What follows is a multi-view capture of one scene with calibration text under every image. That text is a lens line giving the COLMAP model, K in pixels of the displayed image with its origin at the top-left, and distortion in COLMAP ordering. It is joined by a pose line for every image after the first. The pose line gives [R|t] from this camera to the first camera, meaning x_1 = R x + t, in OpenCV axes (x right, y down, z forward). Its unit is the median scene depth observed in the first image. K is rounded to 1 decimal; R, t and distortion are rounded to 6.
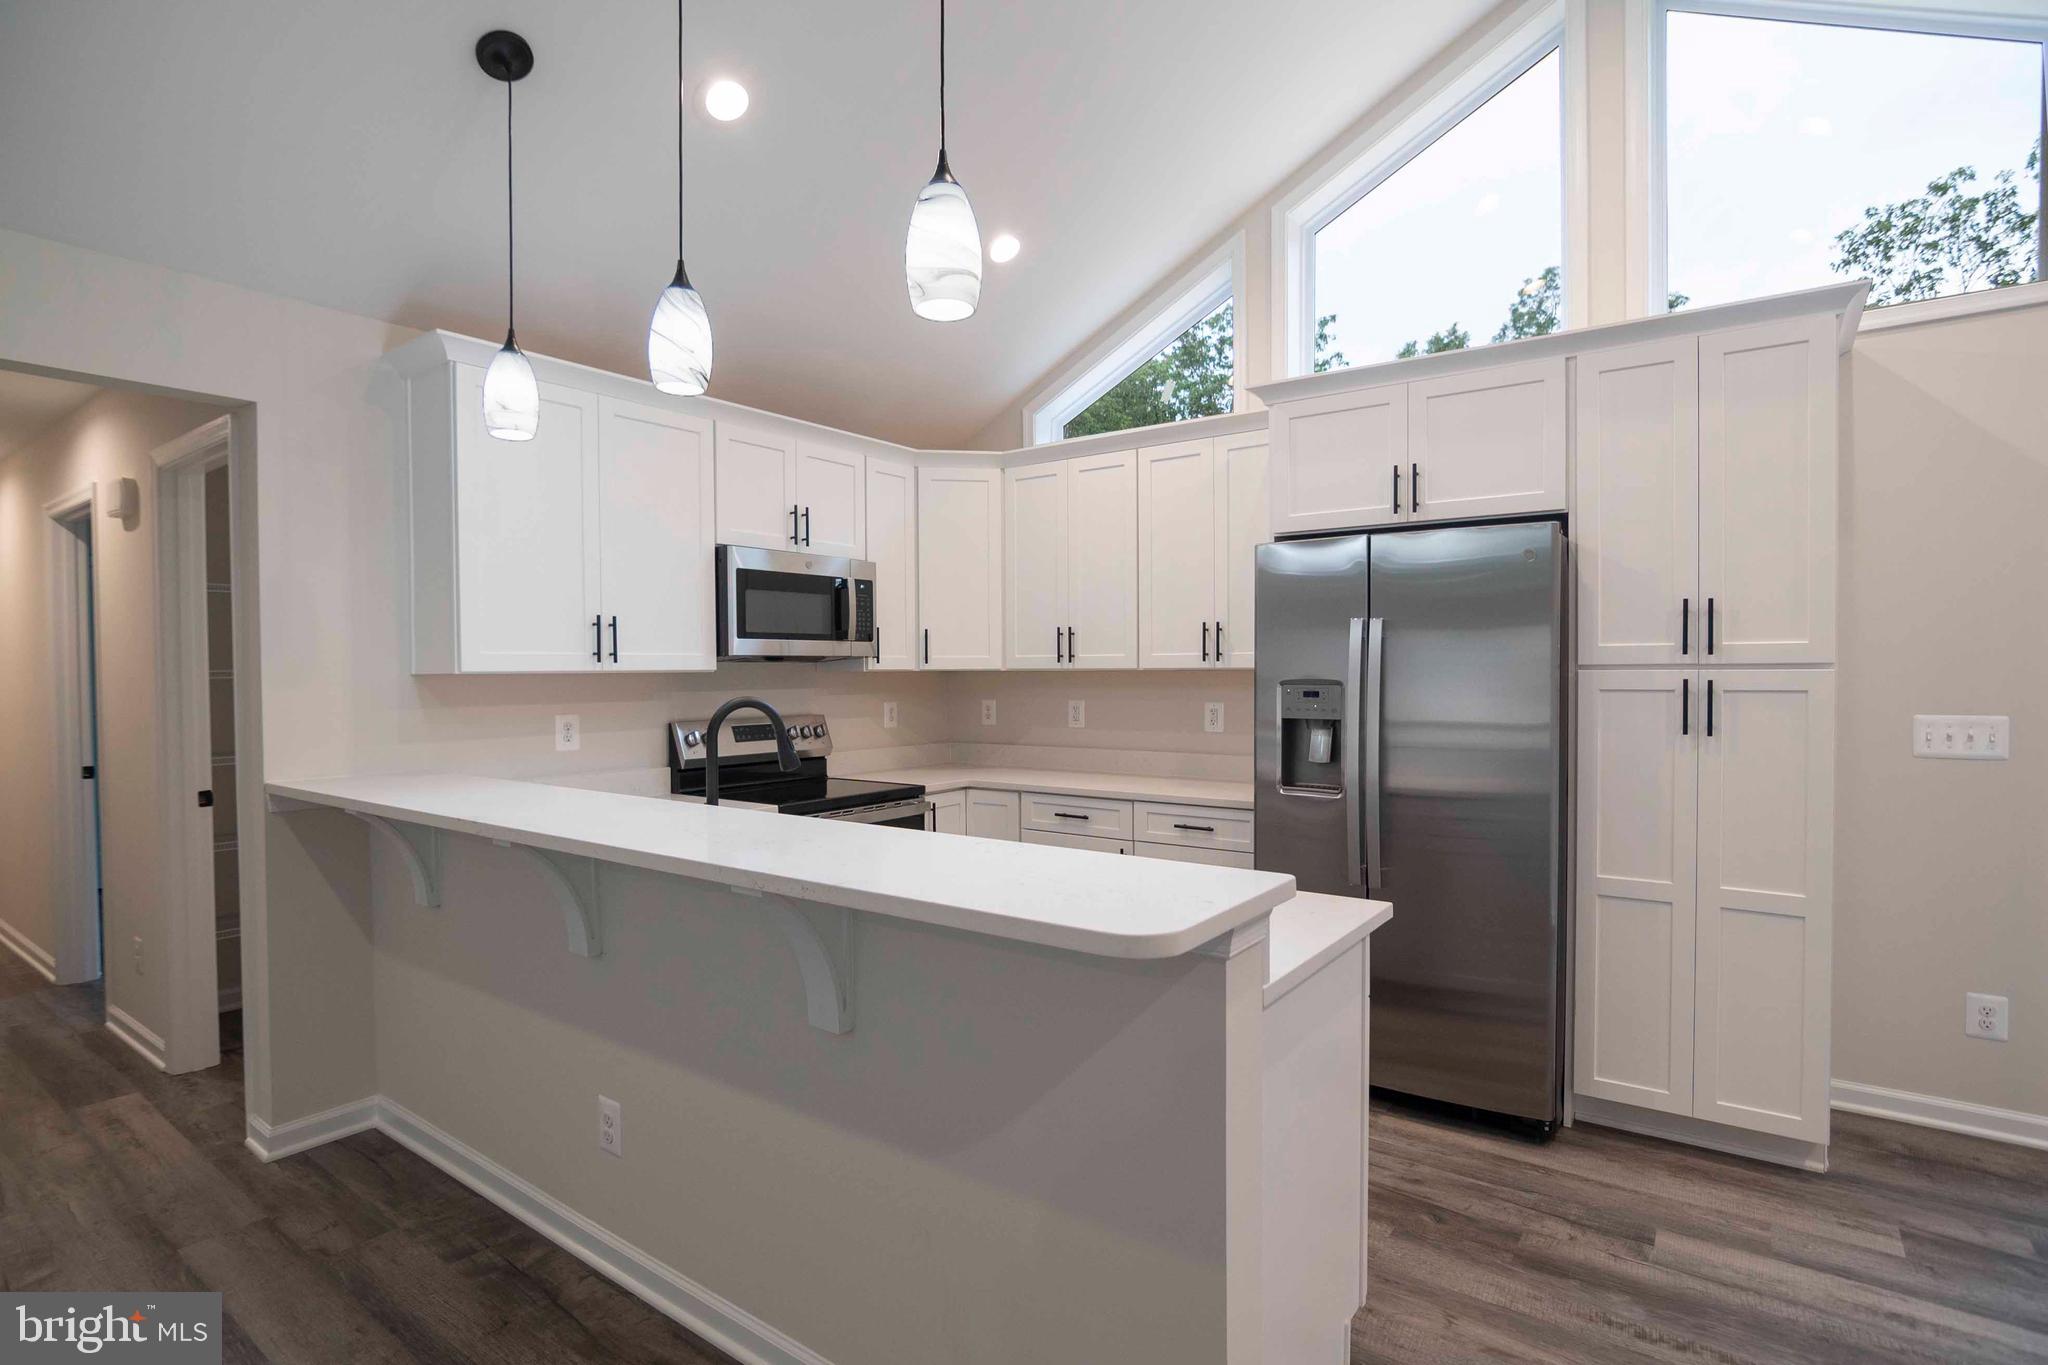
lens RADIAL K [[984.3, 0, 1019.8], [0, 984.3, 694.0], [0, 0, 1]] dist [-0.010335, -0.000238]
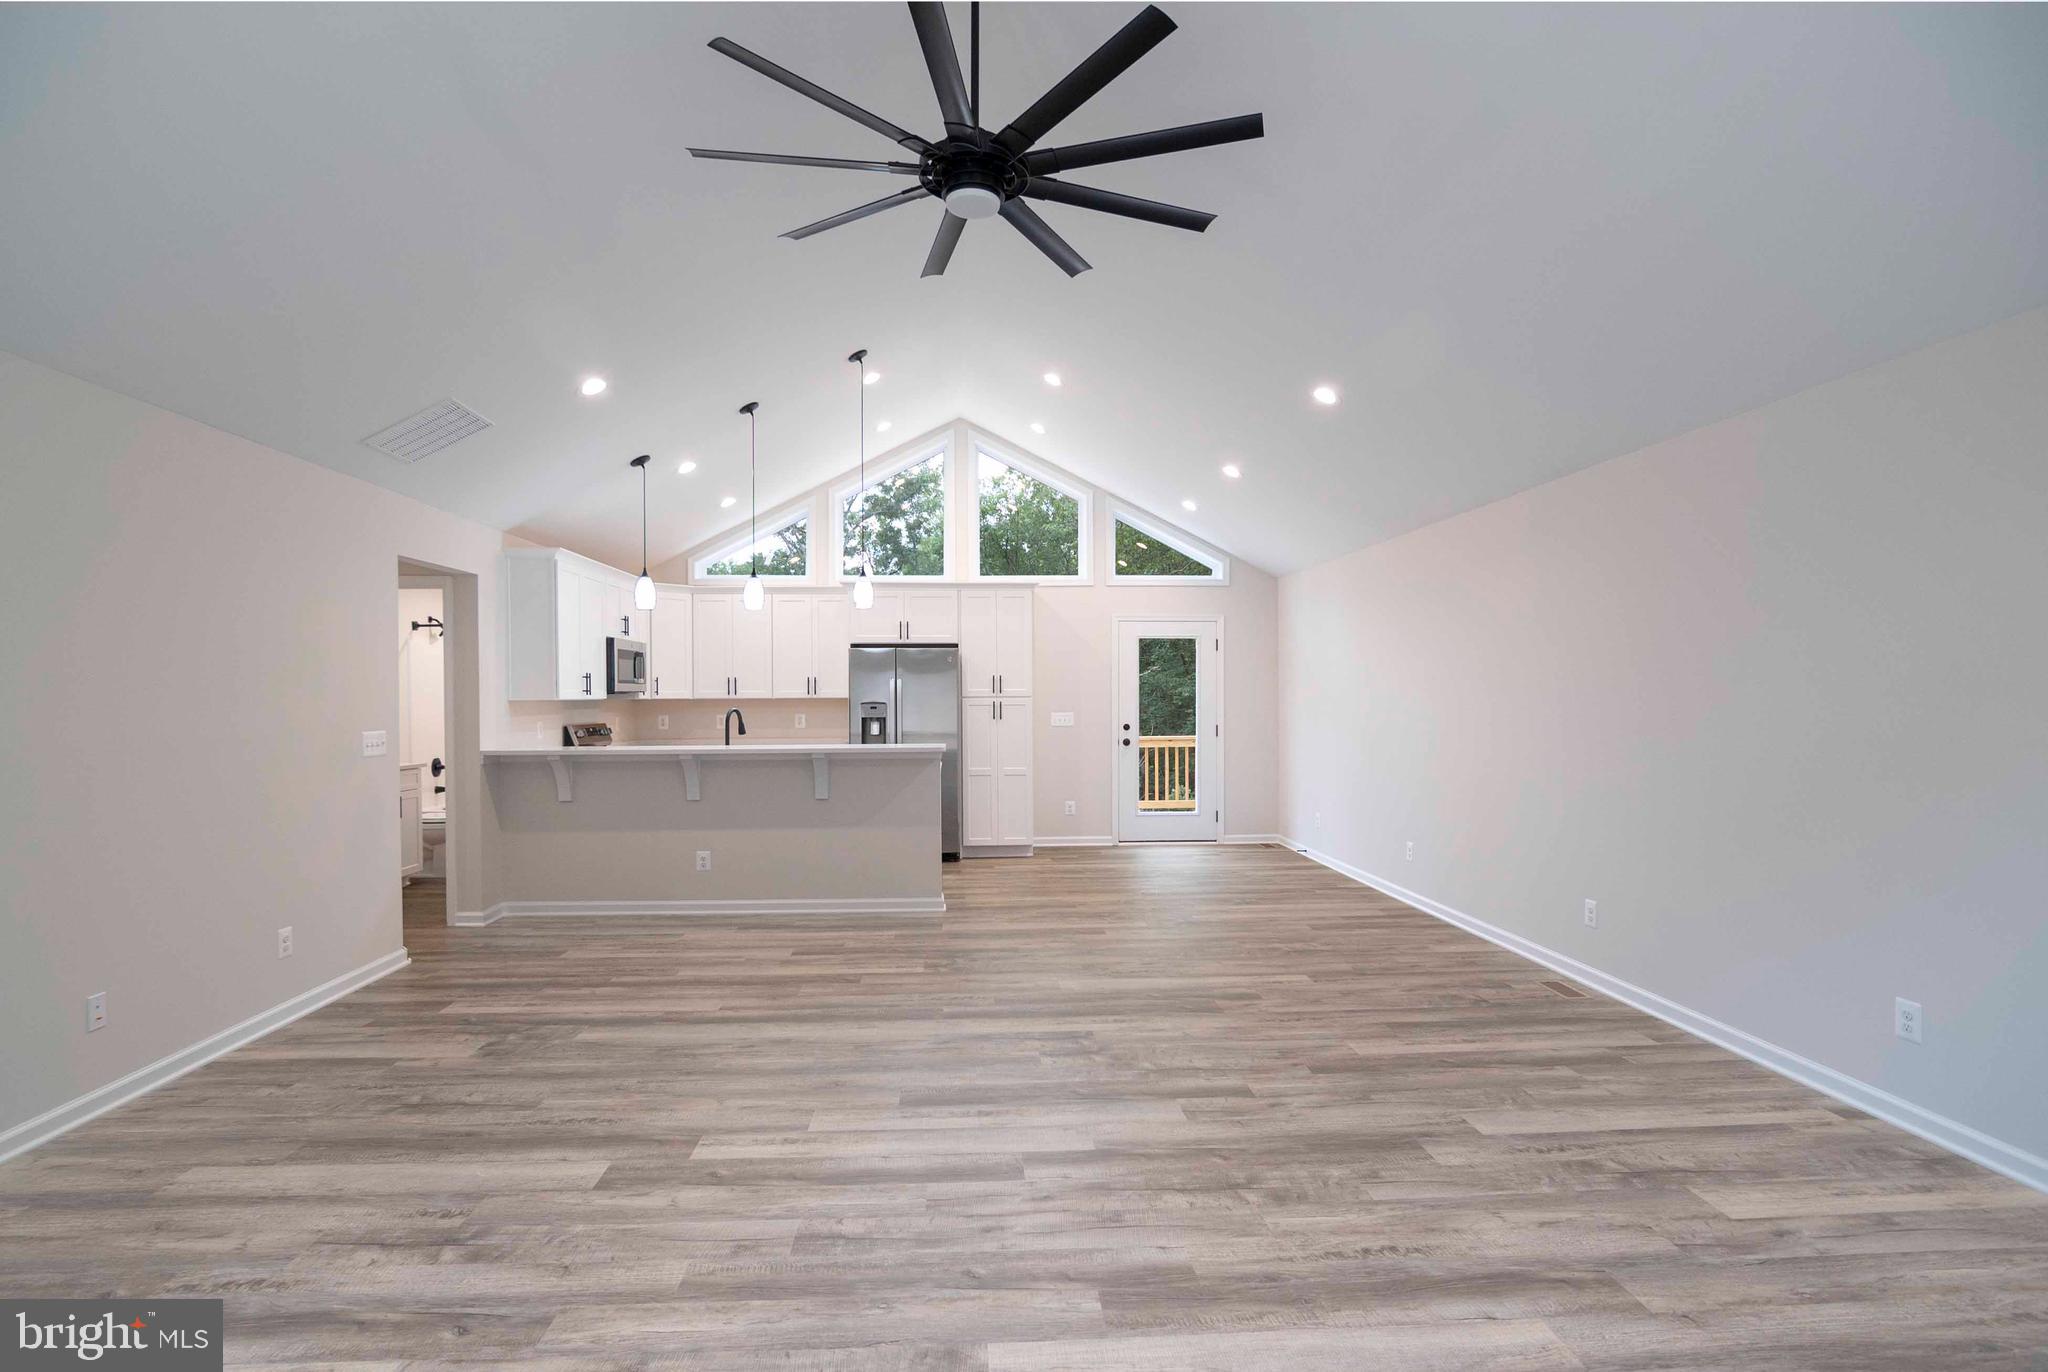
lens RADIAL K [[984.3, 0, 1023.3], [0, 984.3, 694.5], [0, 0, 1]] dist [-0.010335, -0.000238]
pose [[0.766078, 0.002277, 0.642744, -1.072434], [0.017709, 0.999539, -0.024648, 0.035785], [-0.642504, 0.030264, 0.765685, -1.234583]]
